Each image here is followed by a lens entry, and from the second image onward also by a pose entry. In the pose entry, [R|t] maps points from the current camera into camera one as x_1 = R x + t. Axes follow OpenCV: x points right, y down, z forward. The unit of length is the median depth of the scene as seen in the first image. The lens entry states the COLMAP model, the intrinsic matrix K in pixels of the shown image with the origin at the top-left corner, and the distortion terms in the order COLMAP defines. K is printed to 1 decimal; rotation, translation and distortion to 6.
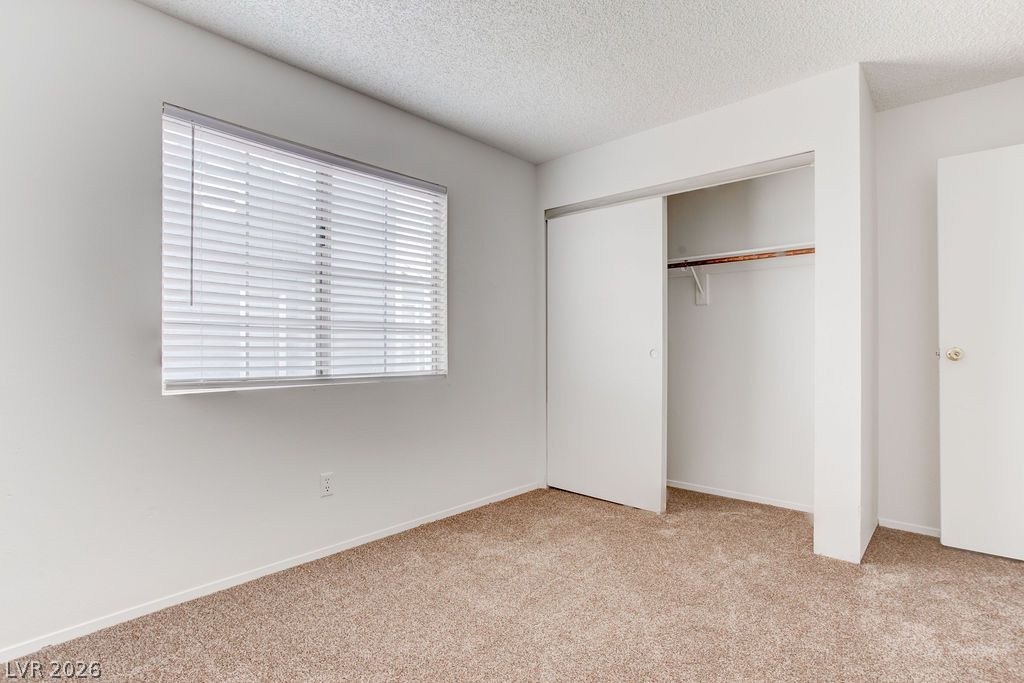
lens RADIAL K [[495.6, 0, 517.5], [0, 495.6, 336.3], [0, 0, 1]] dist [-0.052253, 0.027755]
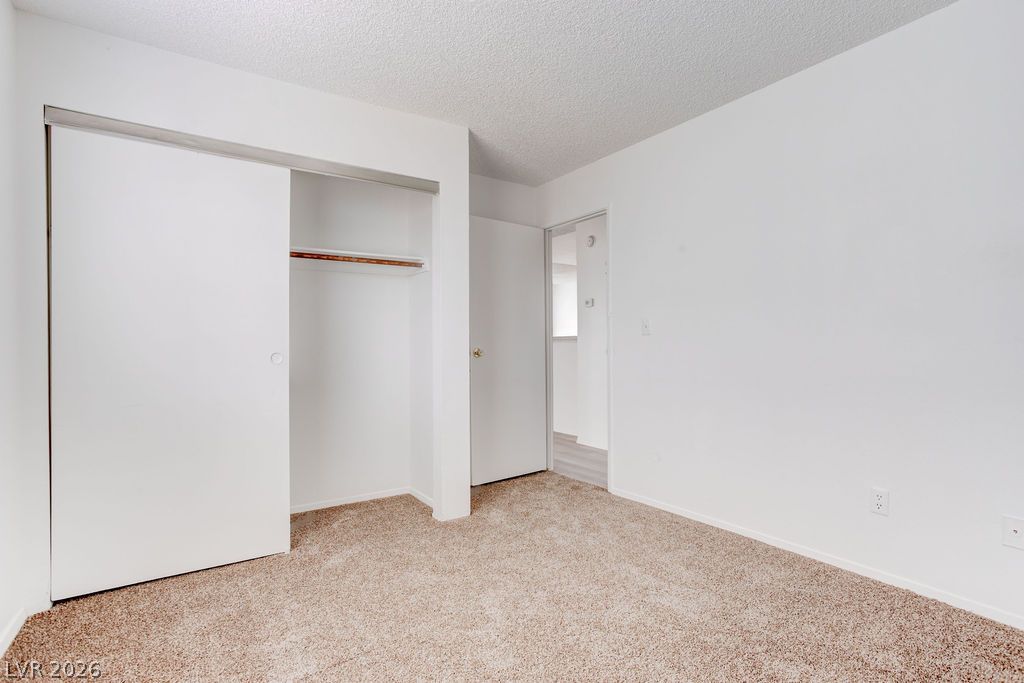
lens RADIAL K [[495.6, 0, 525.1], [0, 495.6, 331.9], [0, 0, 1]] dist [-0.052253, 0.027755]
pose [[0.235347, 0.022924, 0.971641, -0.430186], [-0.006268, 0.999737, -0.022069, 0.008322], [-0.971891, -0.000897, 0.235429, 0.432845]]
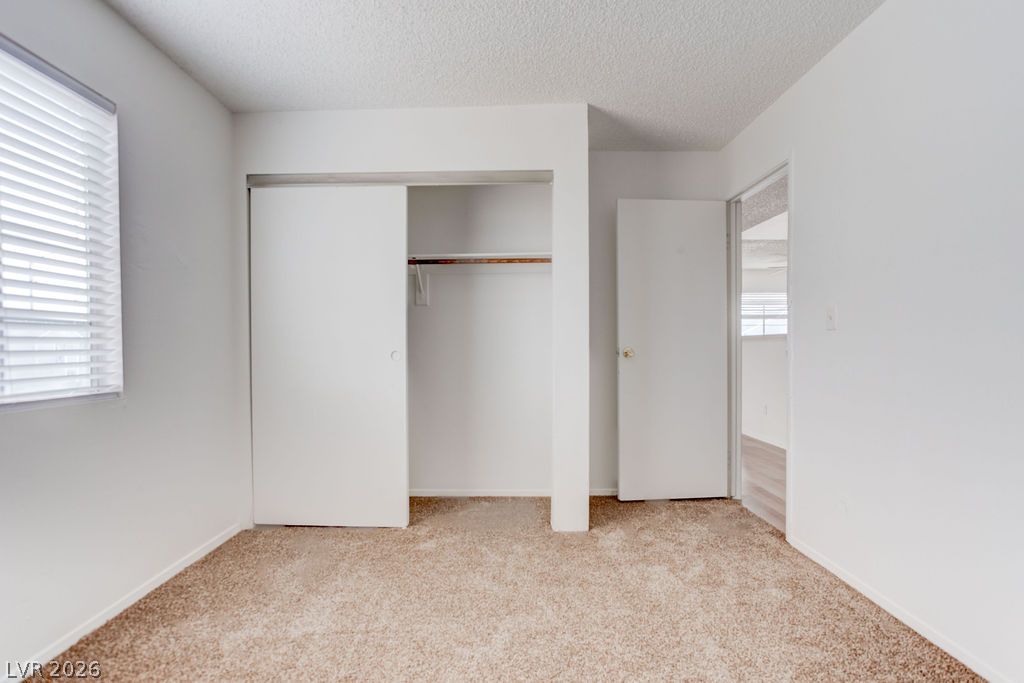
lens RADIAL K [[495.6, 0, 499.5], [0, 495.6, 349.3], [0, 0, 1]] dist [-0.052253, 0.027755]
pose [[0.759095, -0.006945, 0.650943, -0.183744], [-0.004639, 0.999860, 0.016078, 0.008173], [-0.650964, -0.015224, 0.758956, 0.187549]]
